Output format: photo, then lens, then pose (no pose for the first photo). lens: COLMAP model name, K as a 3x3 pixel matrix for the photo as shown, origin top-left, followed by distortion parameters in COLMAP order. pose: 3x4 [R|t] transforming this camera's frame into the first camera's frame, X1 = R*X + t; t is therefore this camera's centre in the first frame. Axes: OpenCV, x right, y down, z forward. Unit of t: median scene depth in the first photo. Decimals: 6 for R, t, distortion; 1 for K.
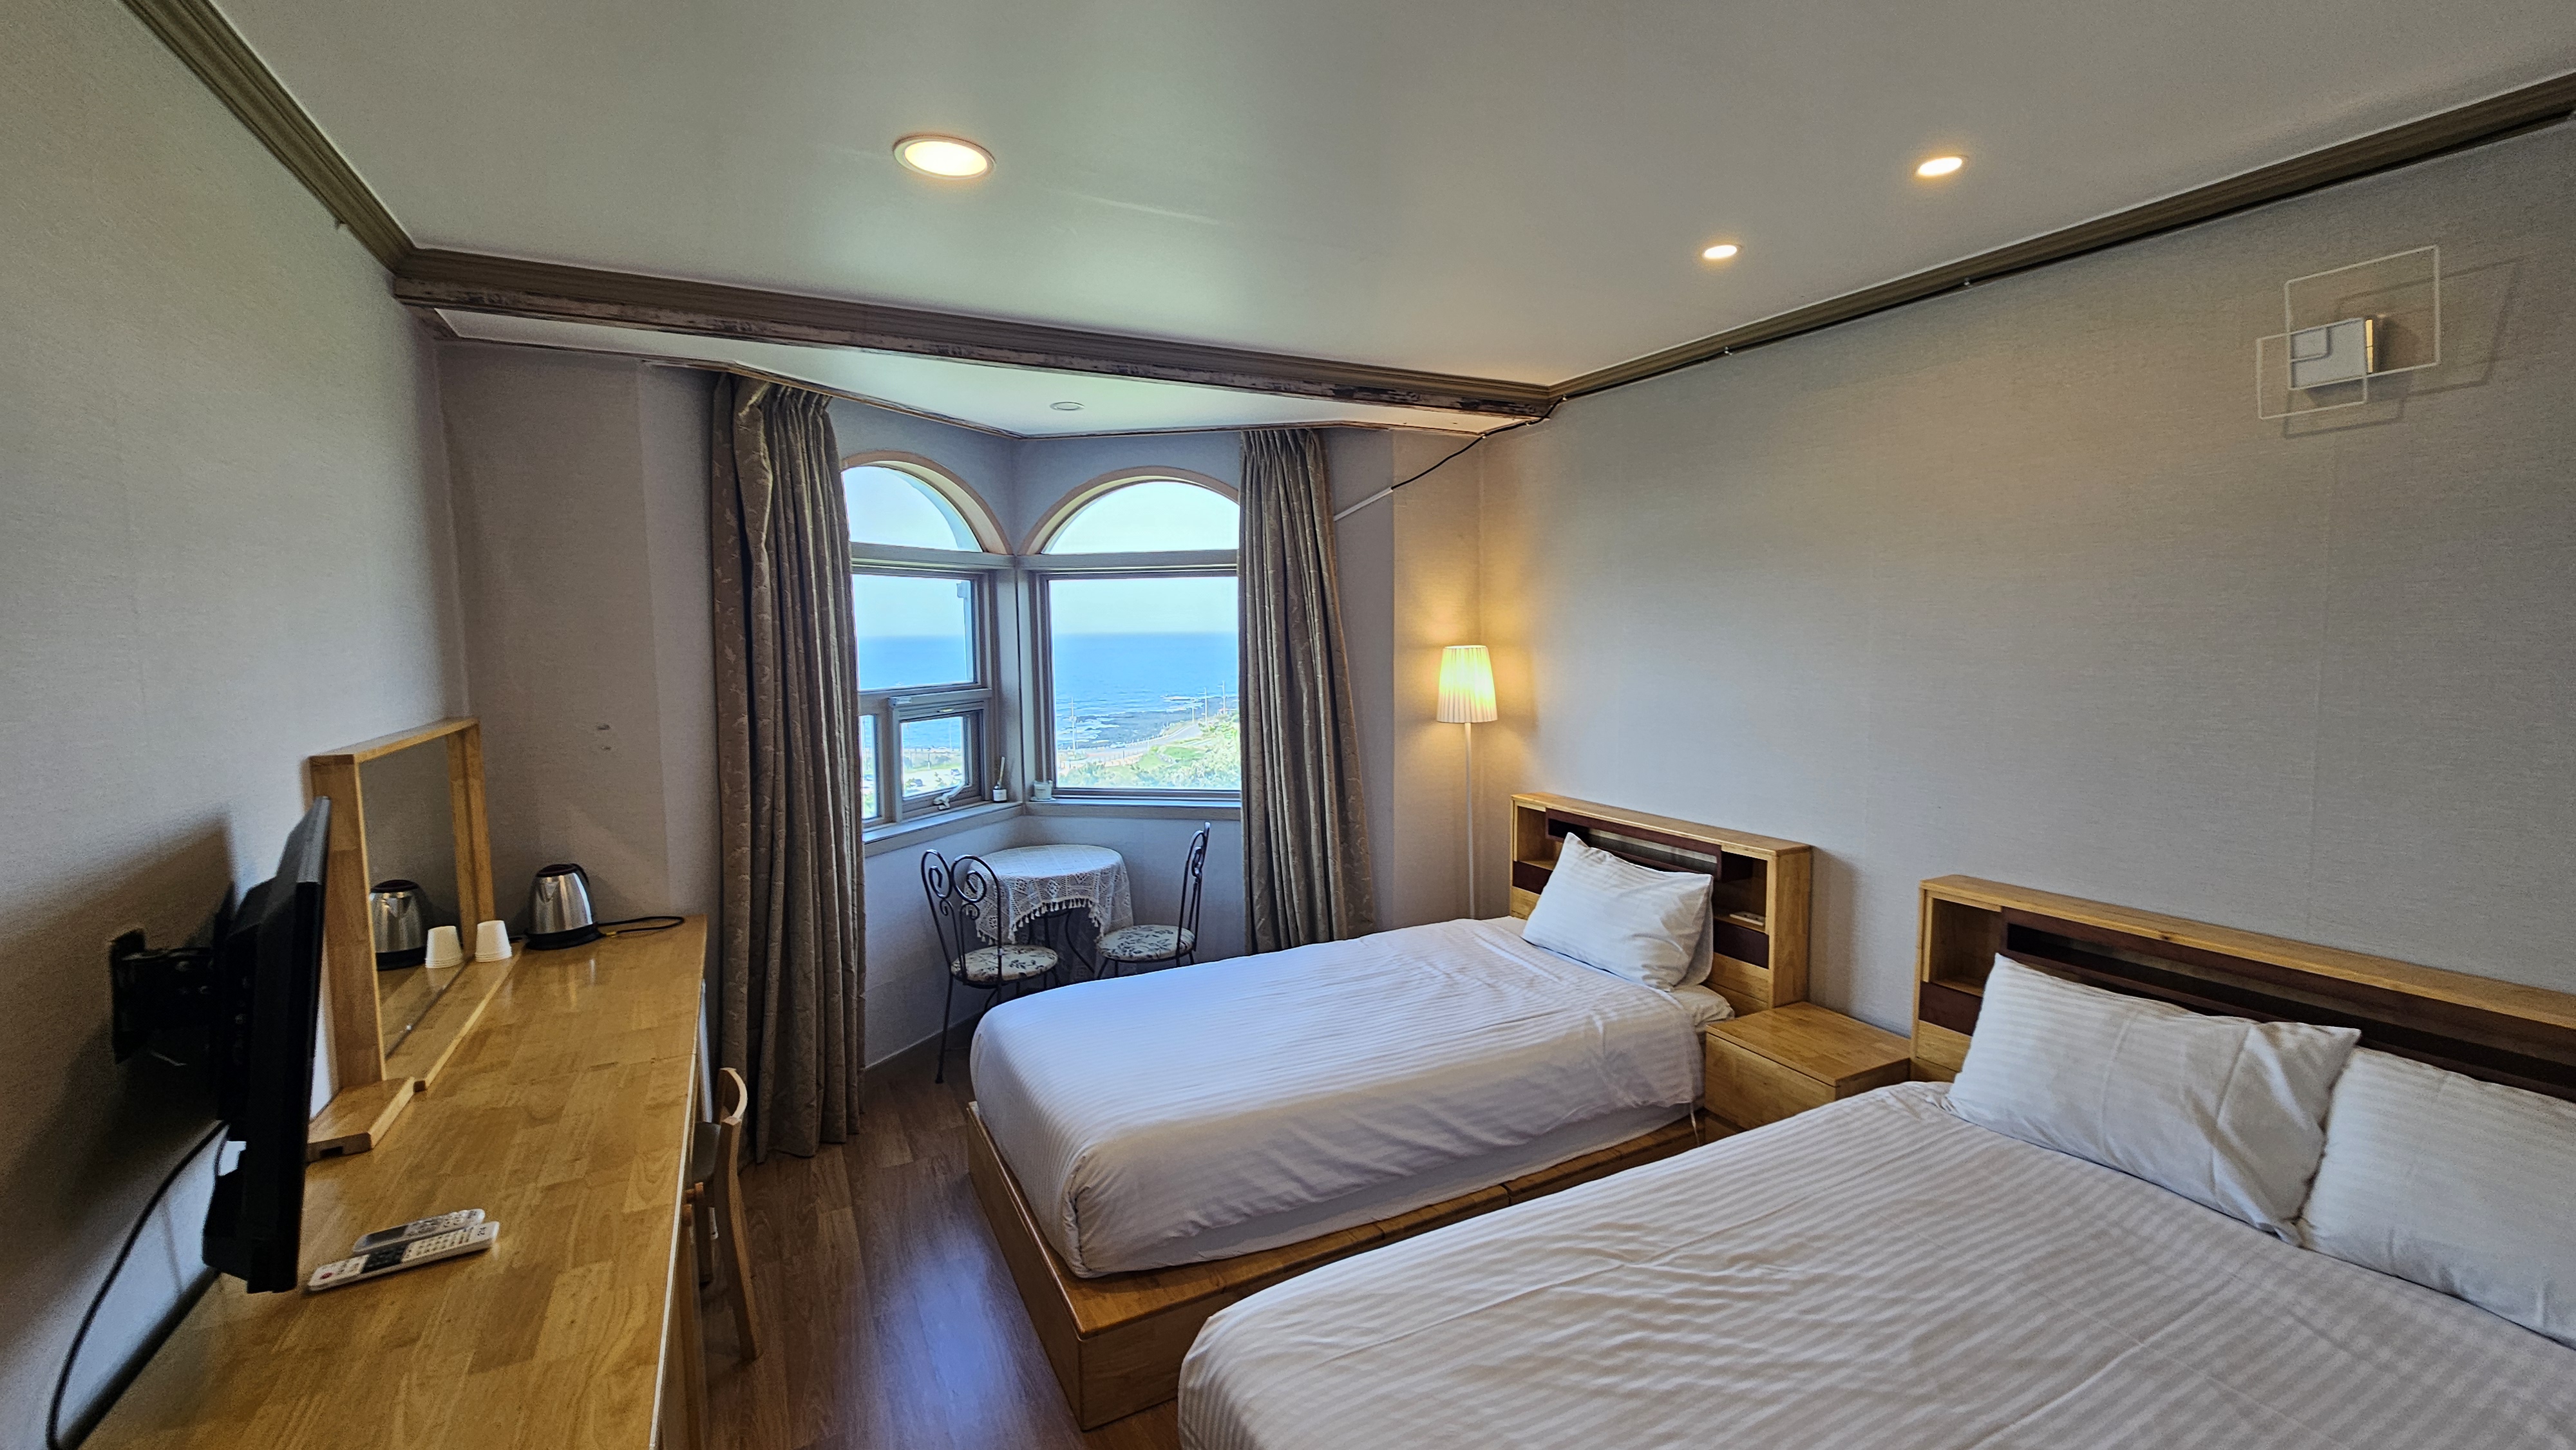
lens RADIAL K [[1045.9, 0, 1298.6], [0, 1045.9, 716.7], [0, 0, 1]] dist [0.001625, -0.000795]
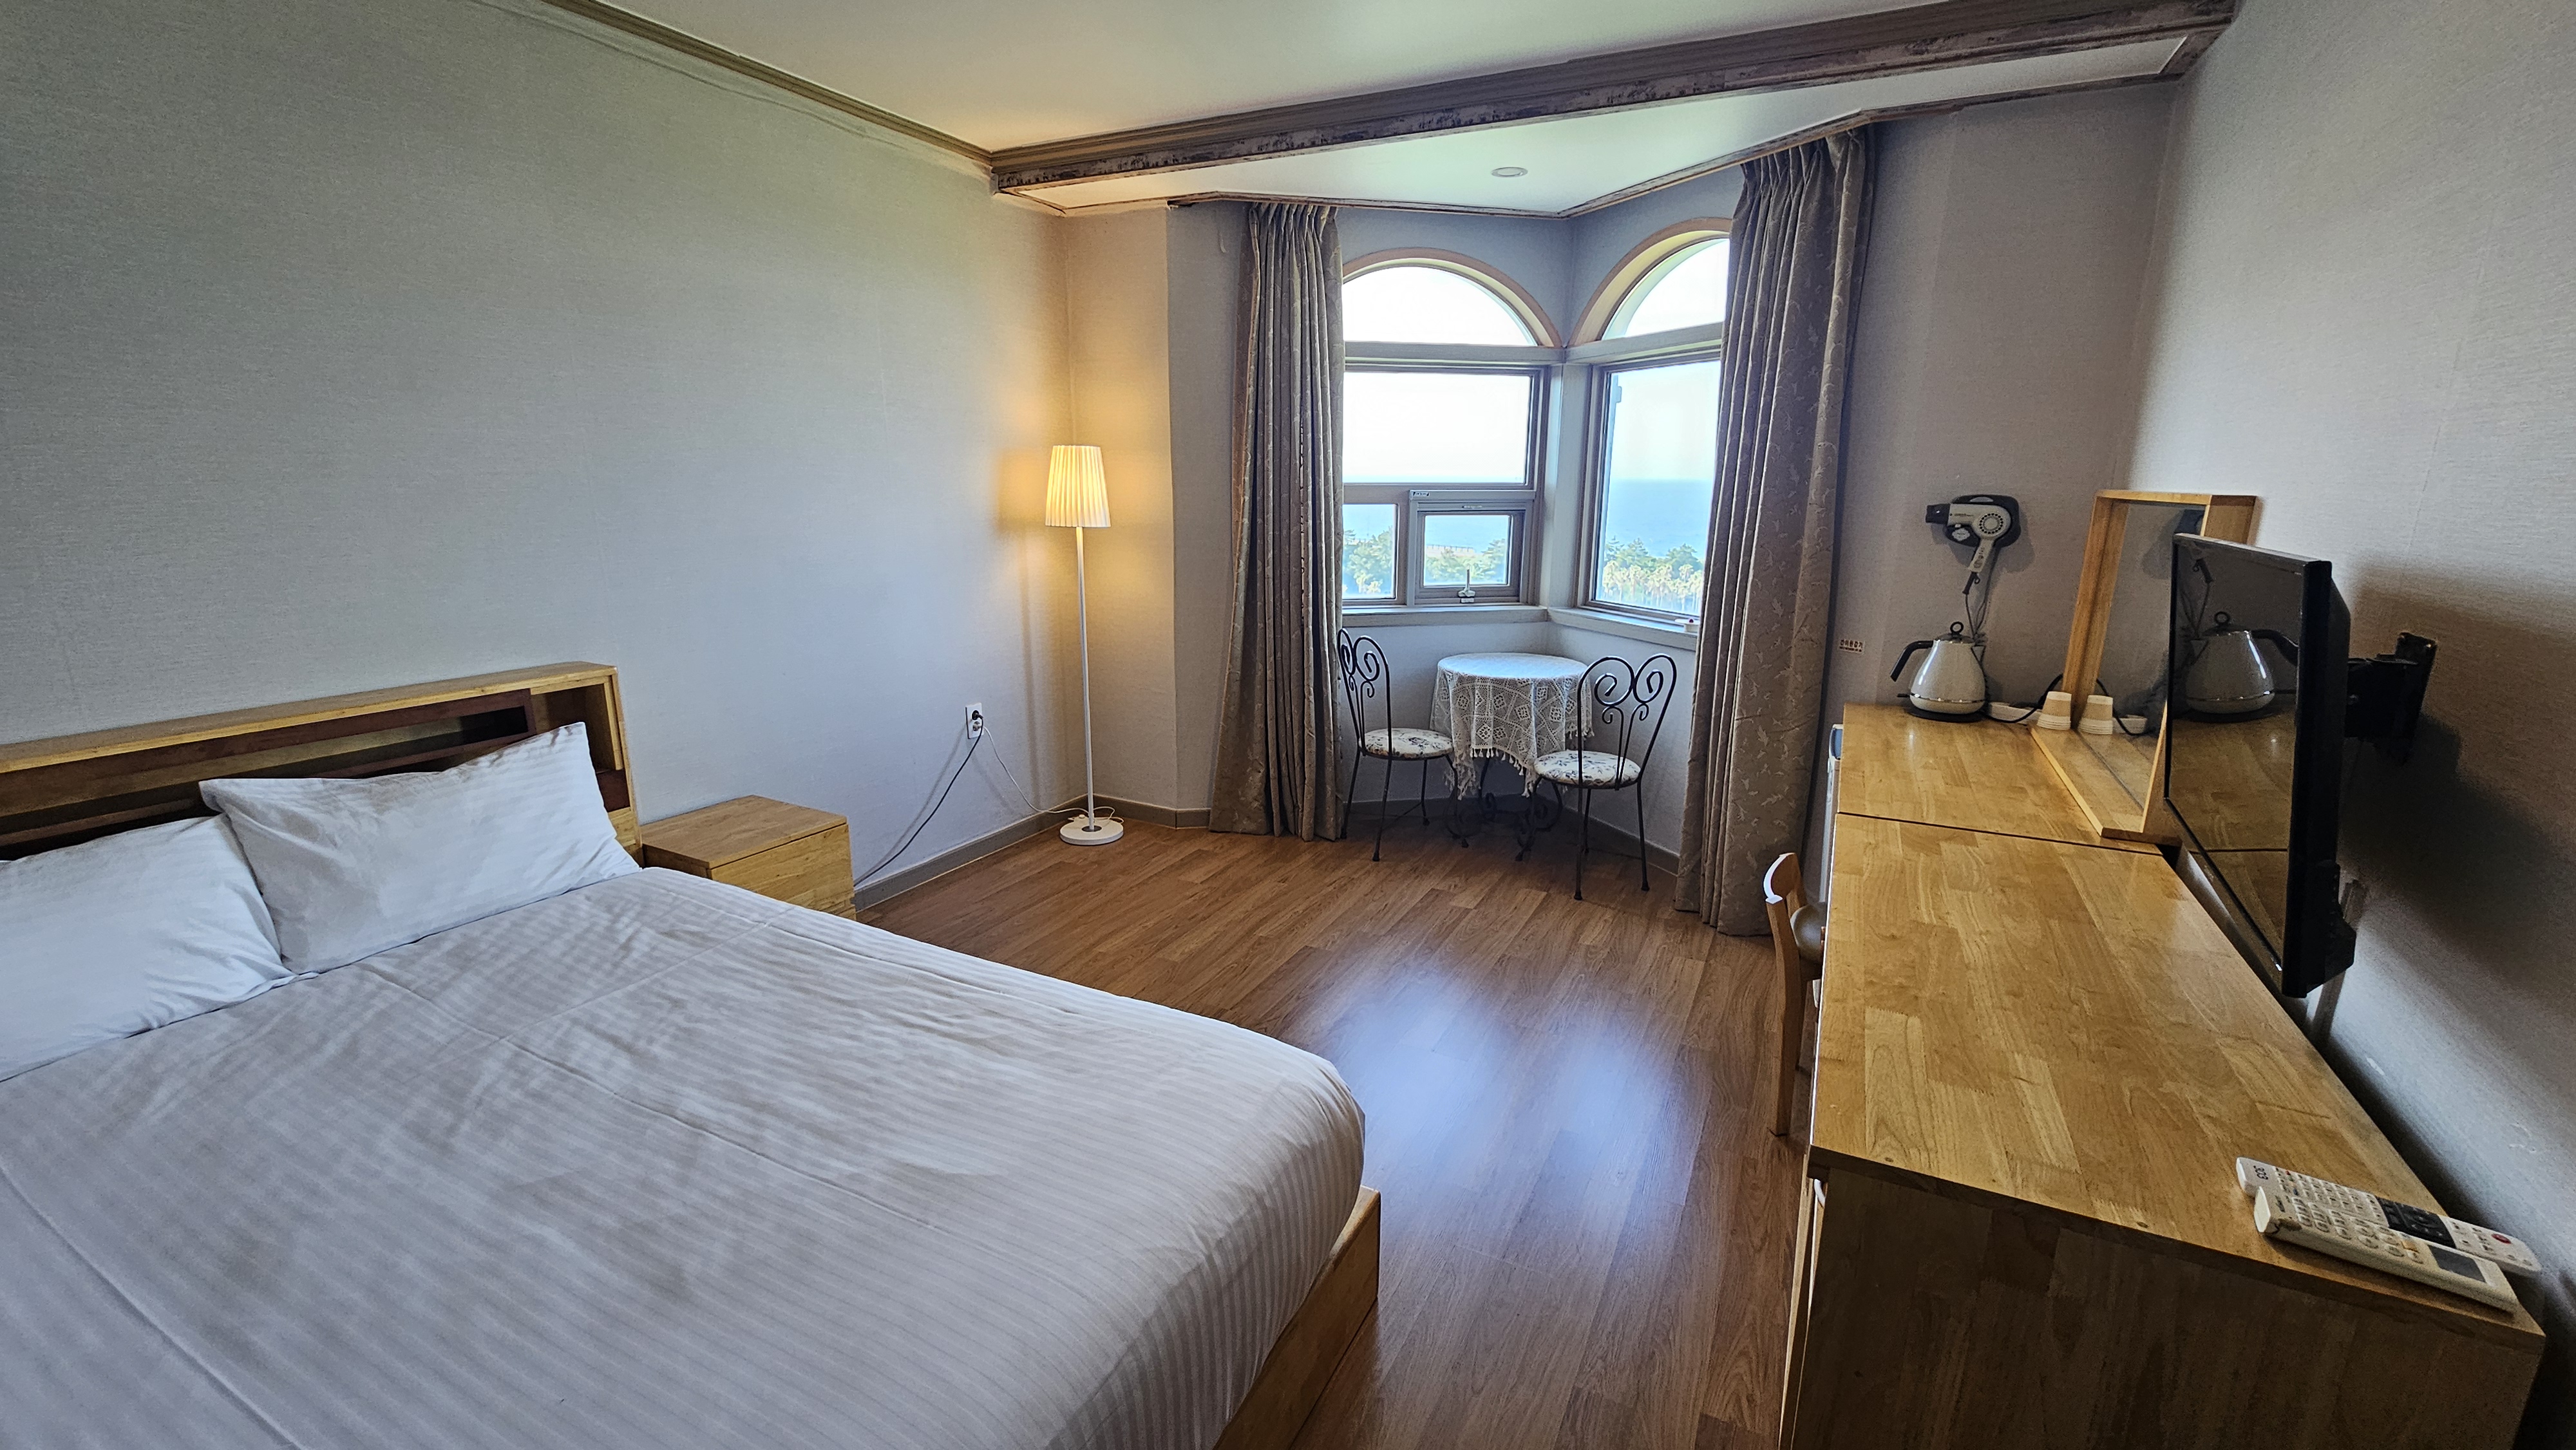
lens RADIAL K [[1045.9, 0, 1298.6], [0, 1045.9, 716.7], [0, 0, 1]] dist [0.001625, -0.000795]
pose [[0.574827, 0.232477, -0.784556, 0.435037], [-0.084052, 0.970496, 0.225992, -0.024302], [0.813946, -0.063963, 0.577408, 0.256364]]
